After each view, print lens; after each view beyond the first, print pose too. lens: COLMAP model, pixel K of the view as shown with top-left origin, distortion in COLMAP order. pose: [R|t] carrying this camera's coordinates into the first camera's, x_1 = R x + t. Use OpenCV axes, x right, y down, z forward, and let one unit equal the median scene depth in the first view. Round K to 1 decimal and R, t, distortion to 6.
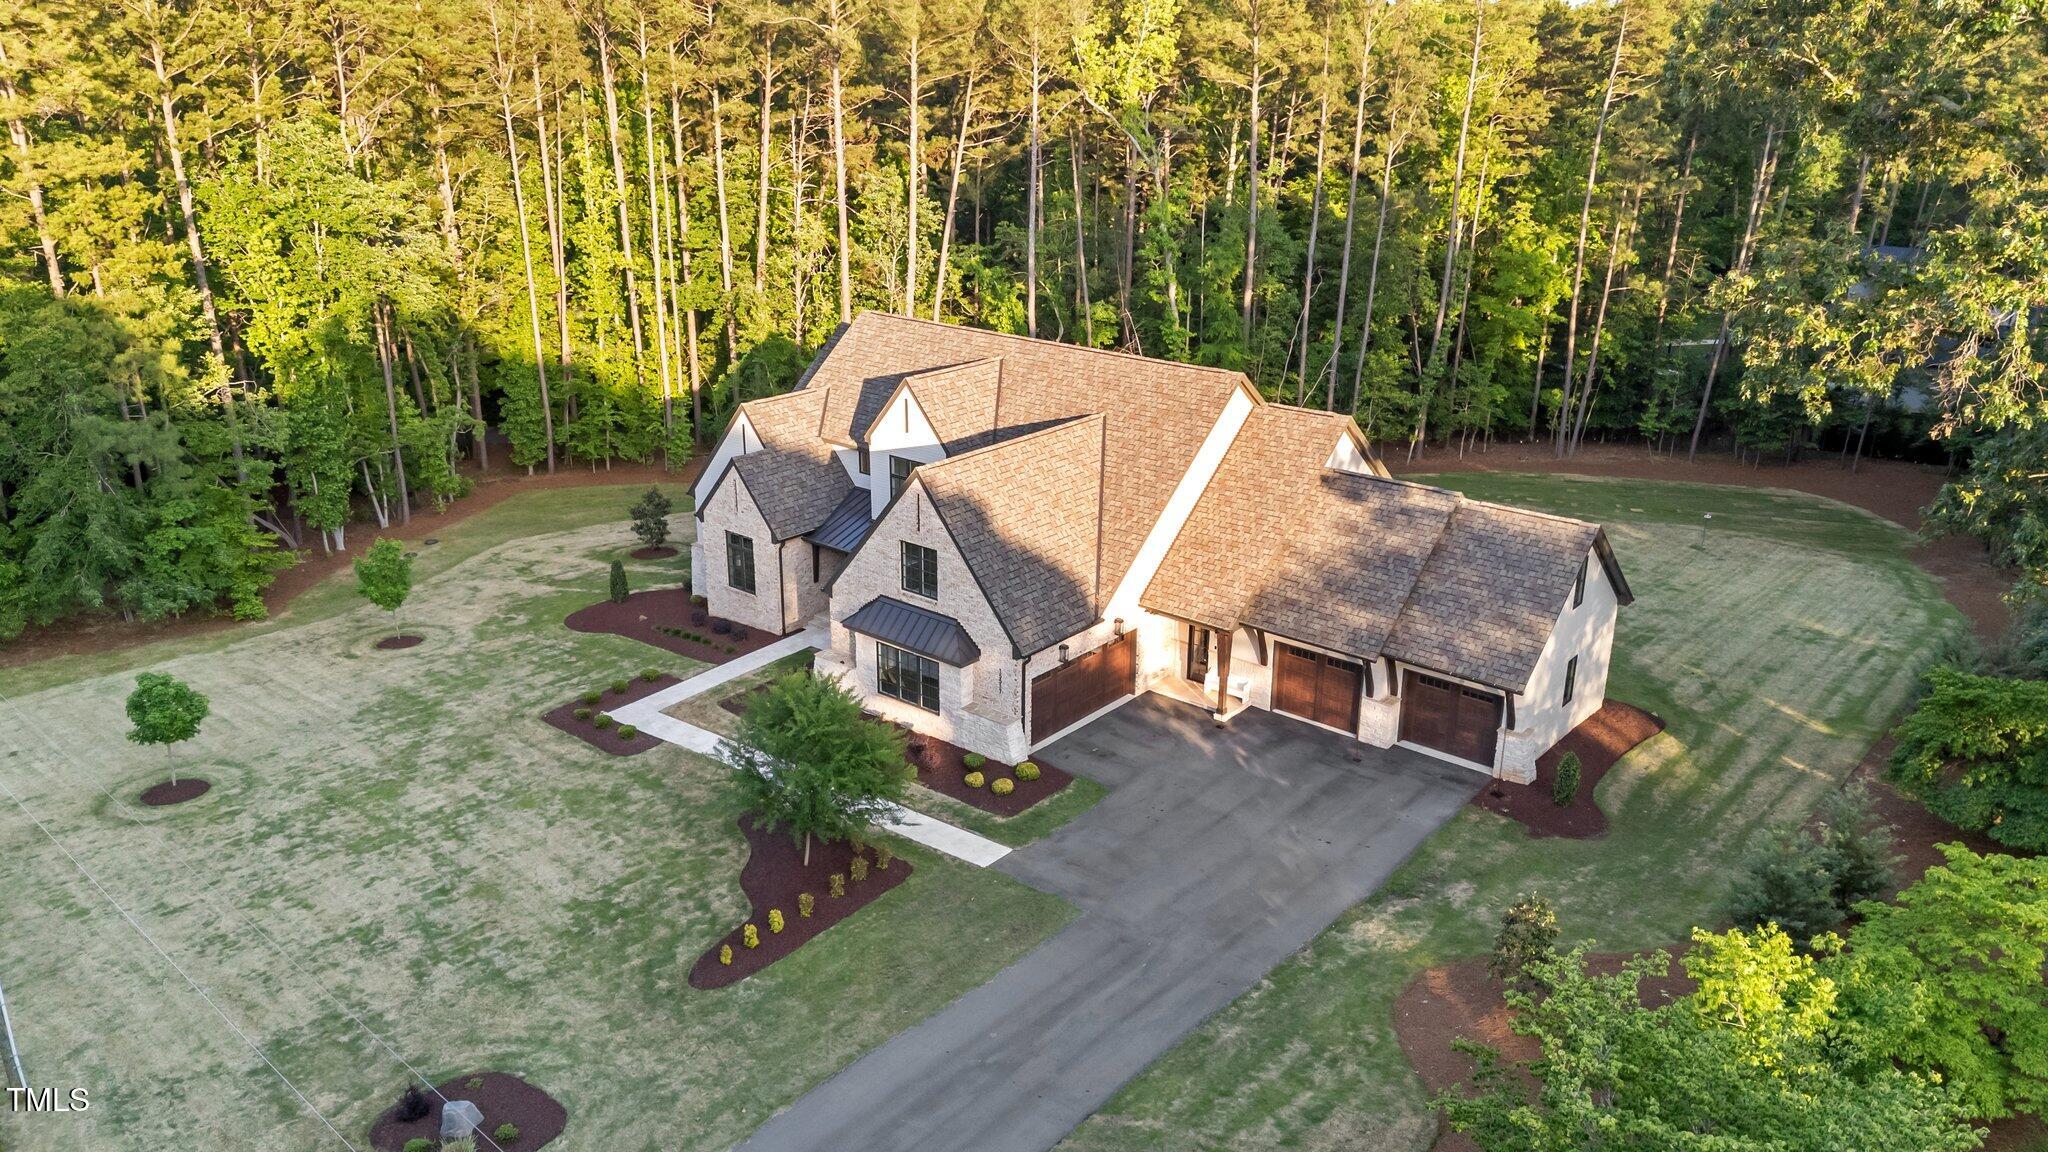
lens RADIAL K [[1540.4, 0, 1024.0], [0, 1540.4, 576.0], [0, 0, 1]] dist [0.034547, -0.004981]
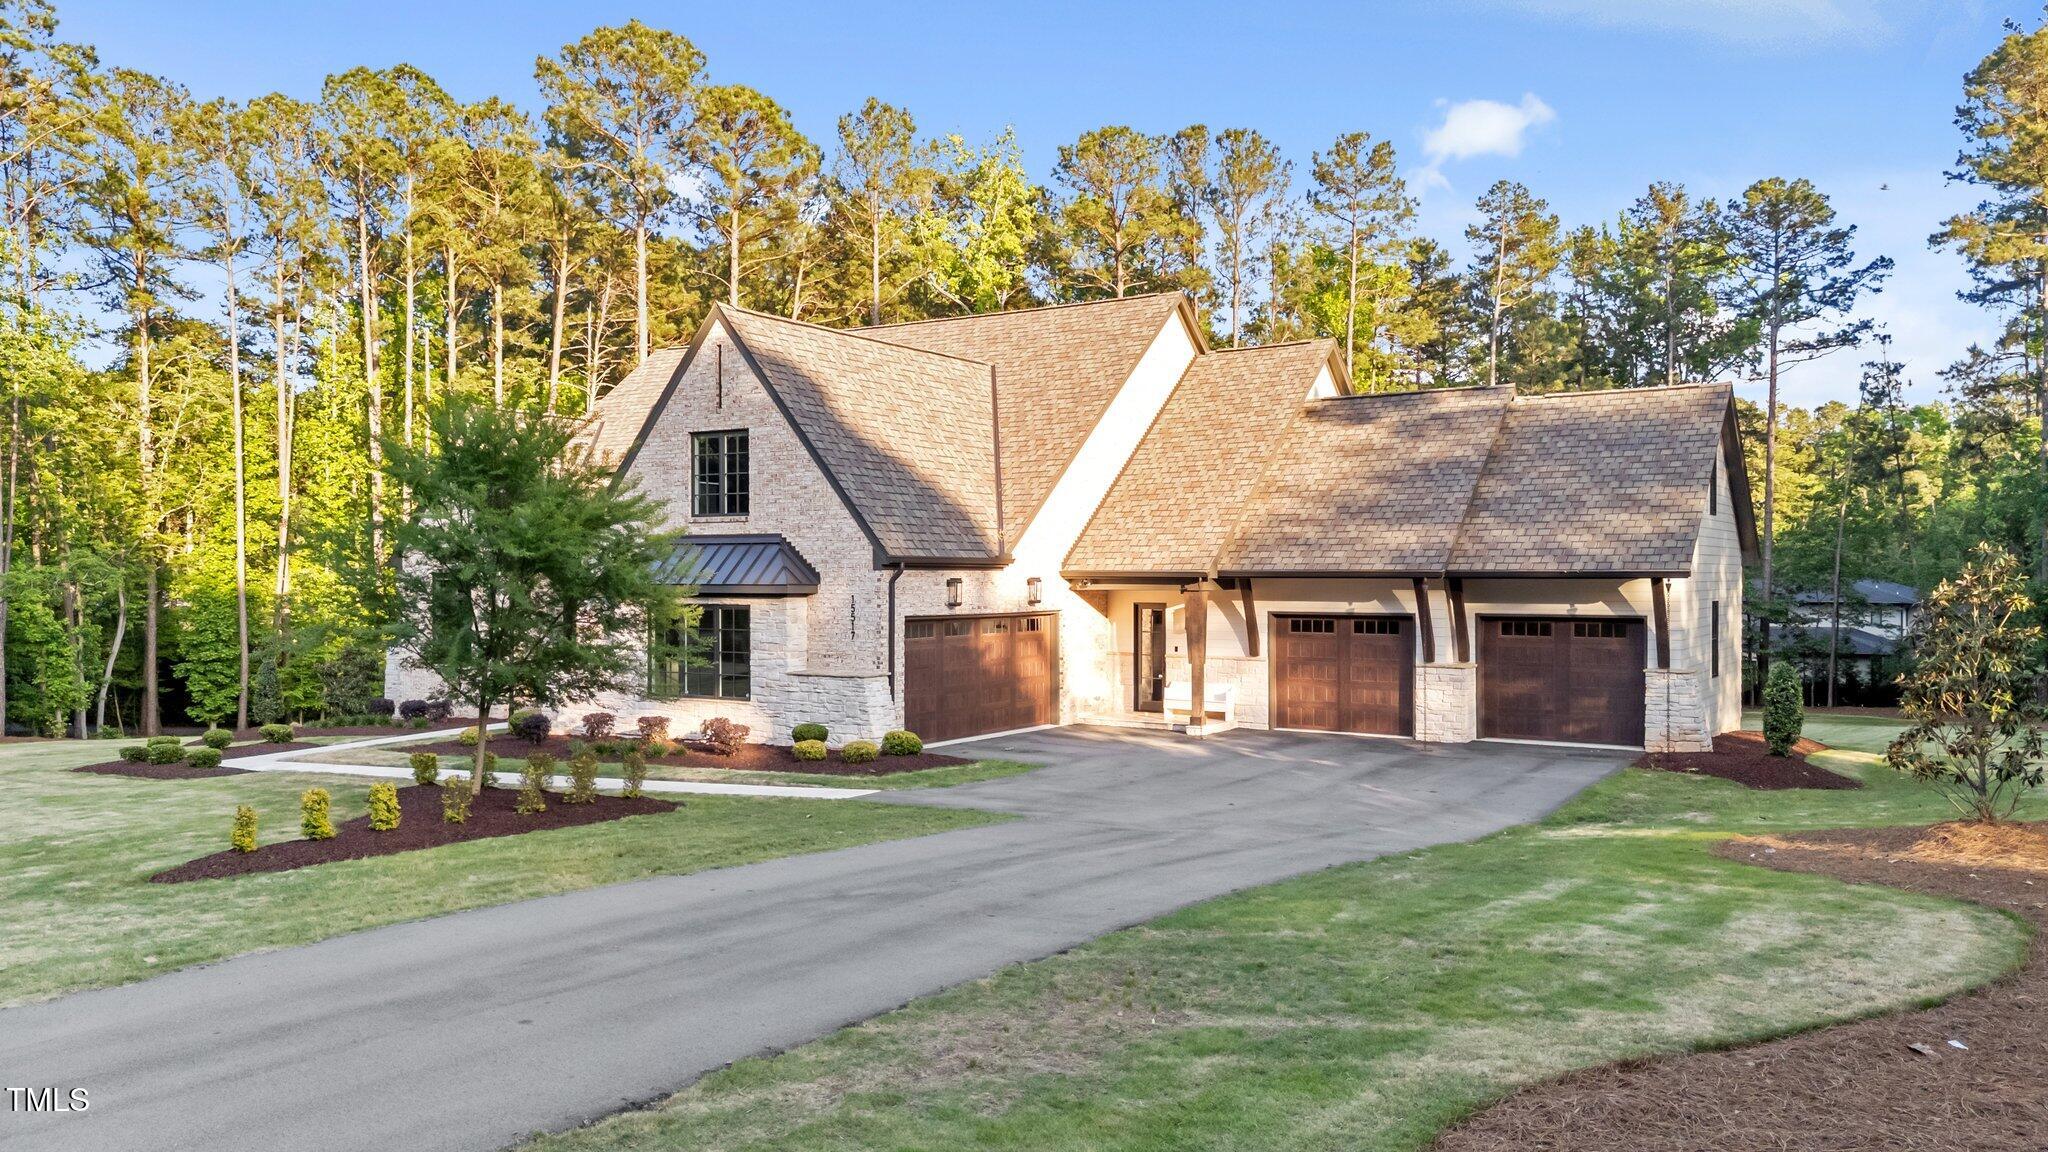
lens RADIAL K [[1540.4, 0, 1024.0], [0, 1540.4, 576.0], [0, 0, 1]] dist [0.034547, -0.004981]
pose [[0.993585, -0.009423, 0.112693, -0.015876], [0.047569, 0.938896, -0.340898, 0.251383], [-0.102594, 0.344072, 0.933322, 0.396815]]
